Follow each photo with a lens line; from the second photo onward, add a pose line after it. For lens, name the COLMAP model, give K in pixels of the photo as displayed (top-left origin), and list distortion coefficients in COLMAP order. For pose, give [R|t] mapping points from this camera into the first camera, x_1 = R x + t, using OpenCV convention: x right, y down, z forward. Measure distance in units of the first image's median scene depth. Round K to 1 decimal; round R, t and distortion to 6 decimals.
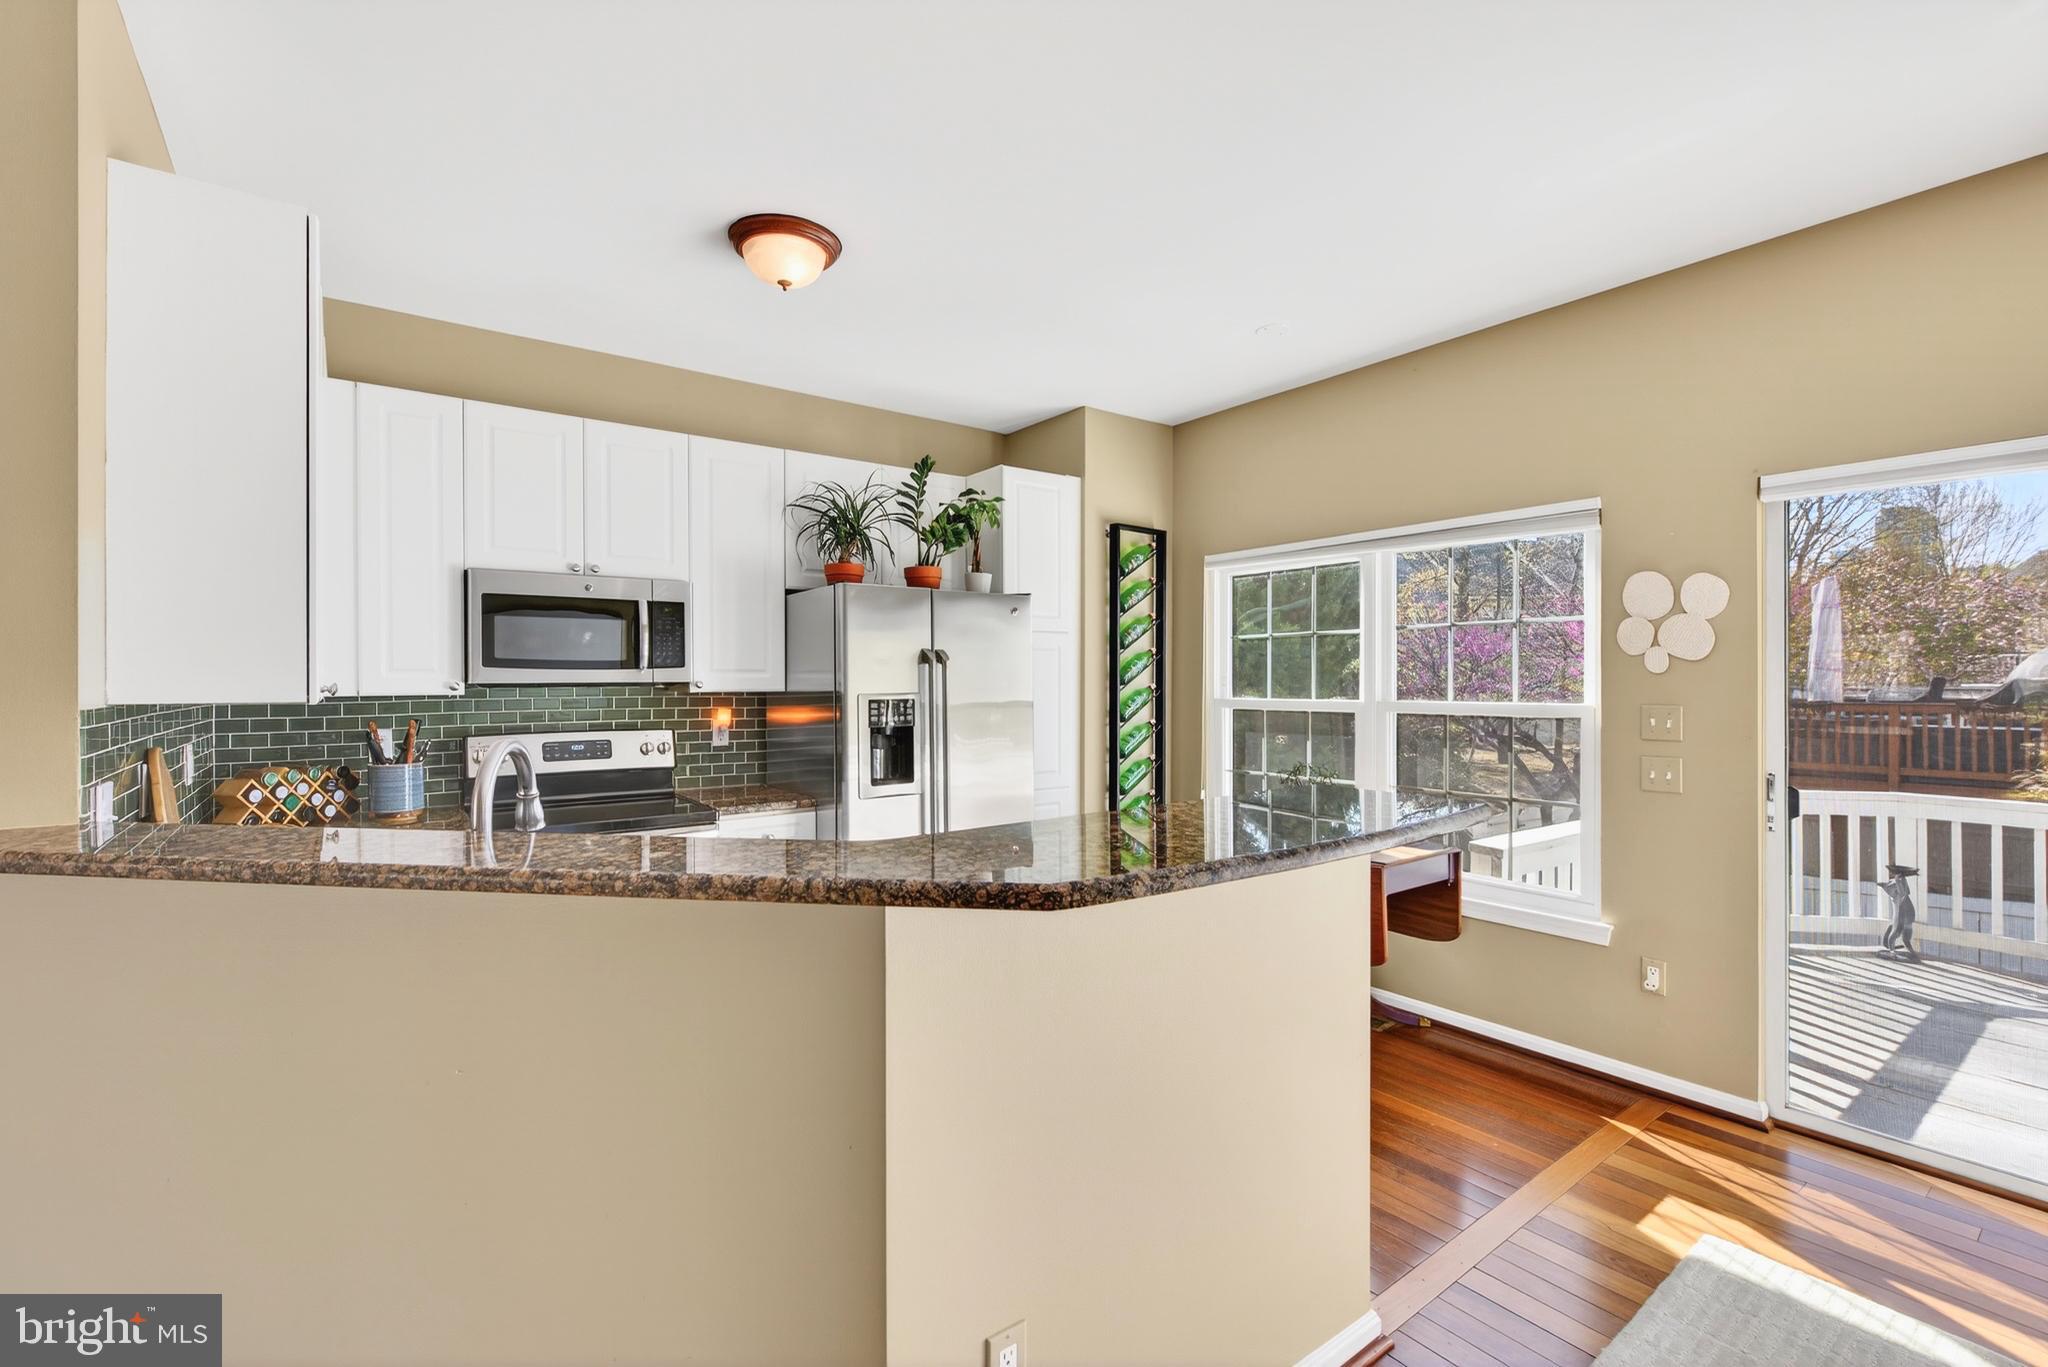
lens RADIAL K [[883.2, 0, 1020.5], [0, 883.2, 689.4], [0, 0, 1]] dist [-0.000798, -0.001385]
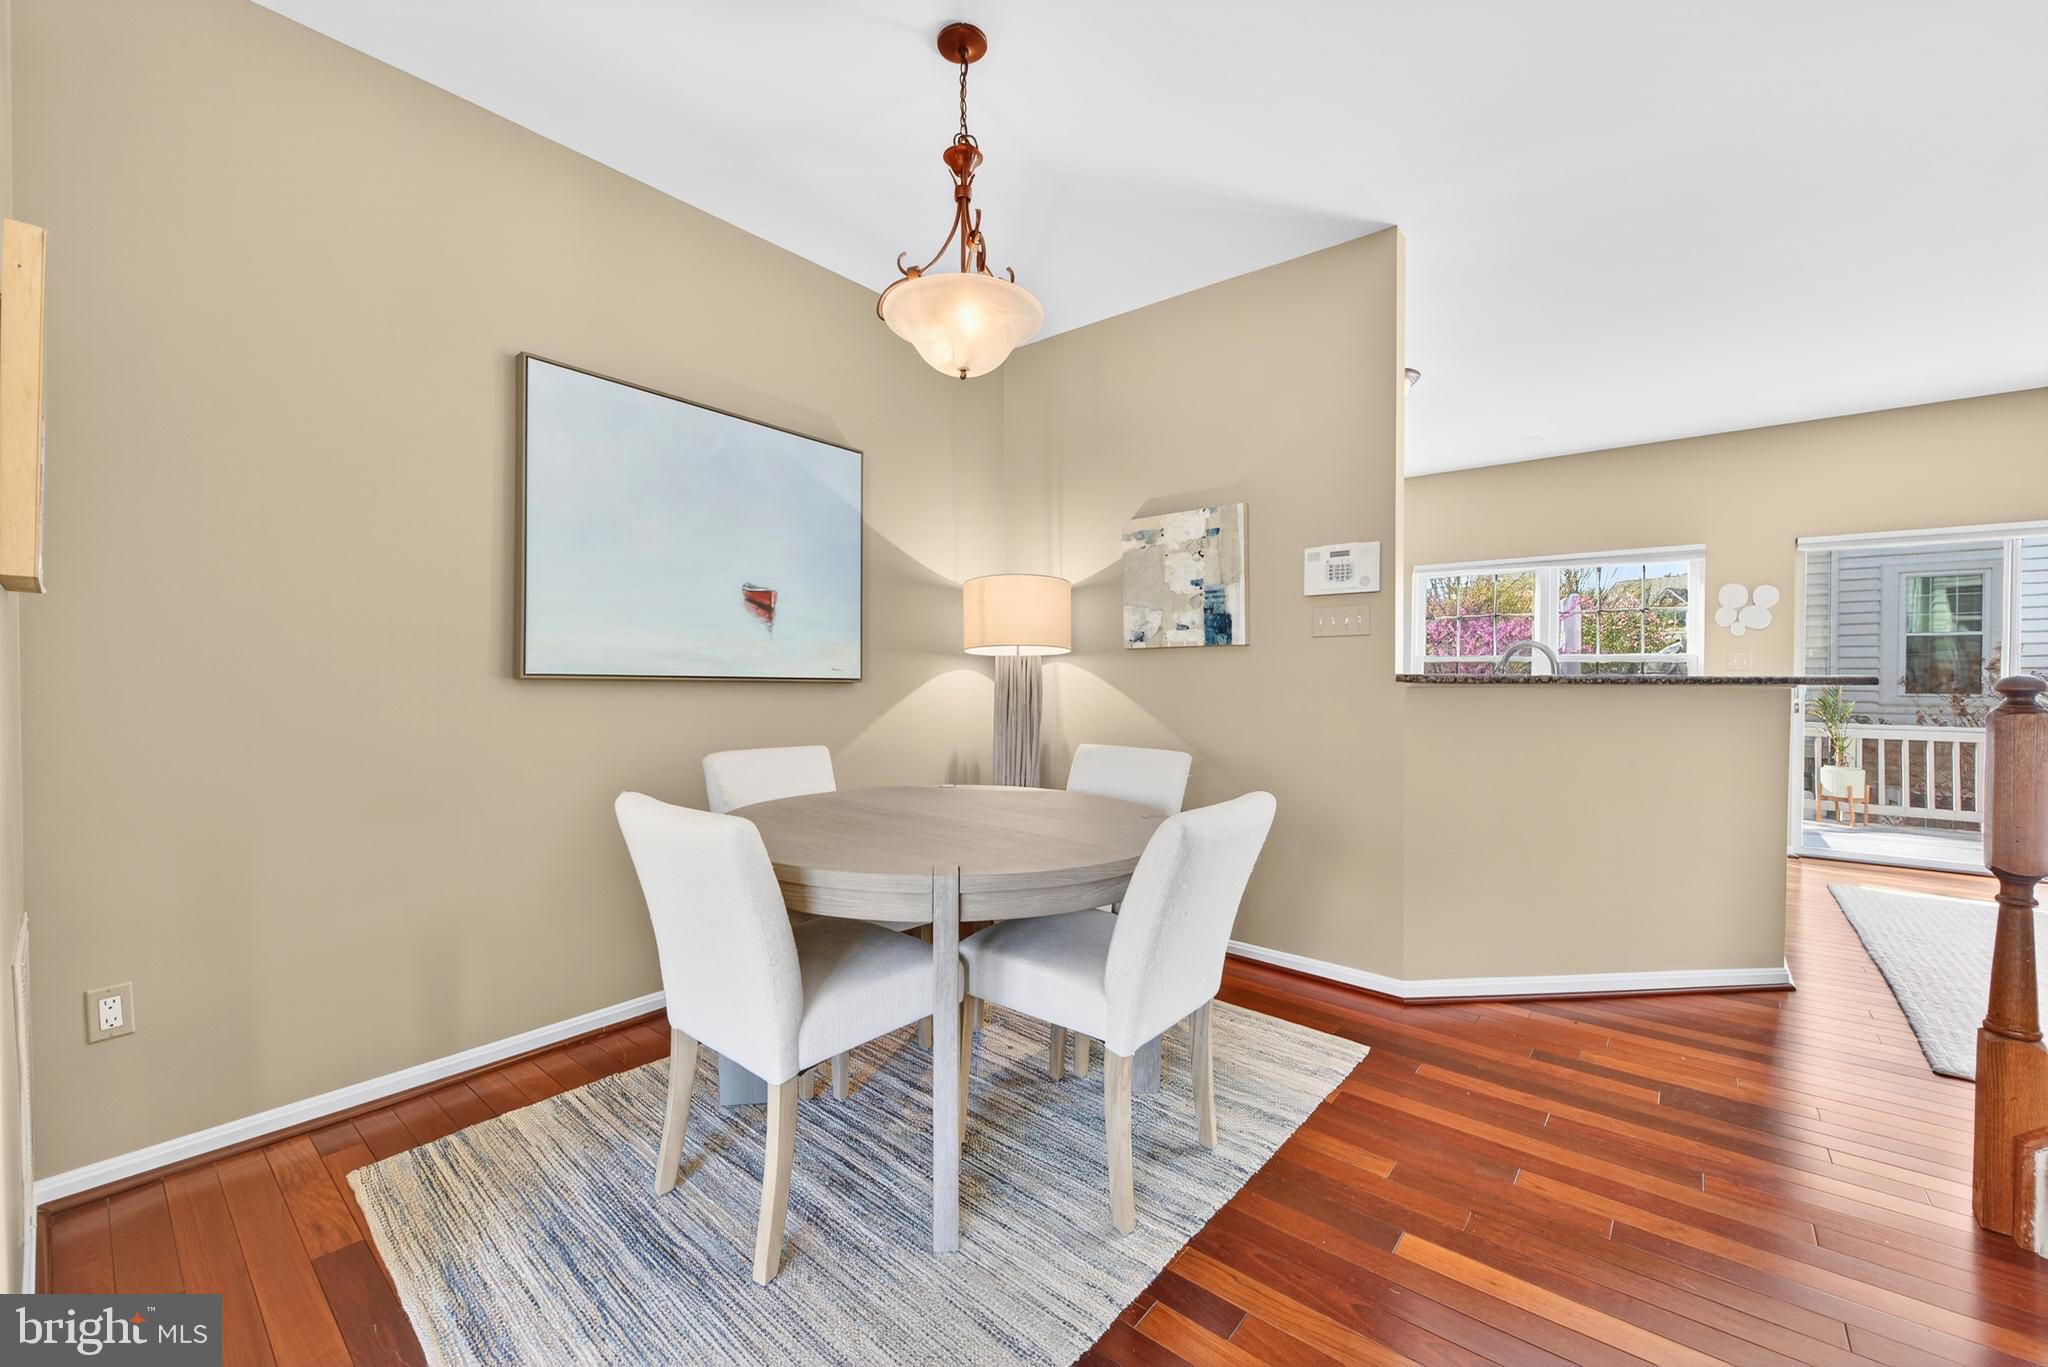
lens RADIAL K [[803.1, 0, 1018.3], [0, 803.1, 684.3], [0, 0, 1]] dist [-0.002215, -0.001555]
pose [[0.973682, 0.001978, 0.227902, -1.035913], [-0.003188, 0.999983, 0.004942, 0.071581], [-0.227888, -0.005538, 0.973672, -0.304666]]
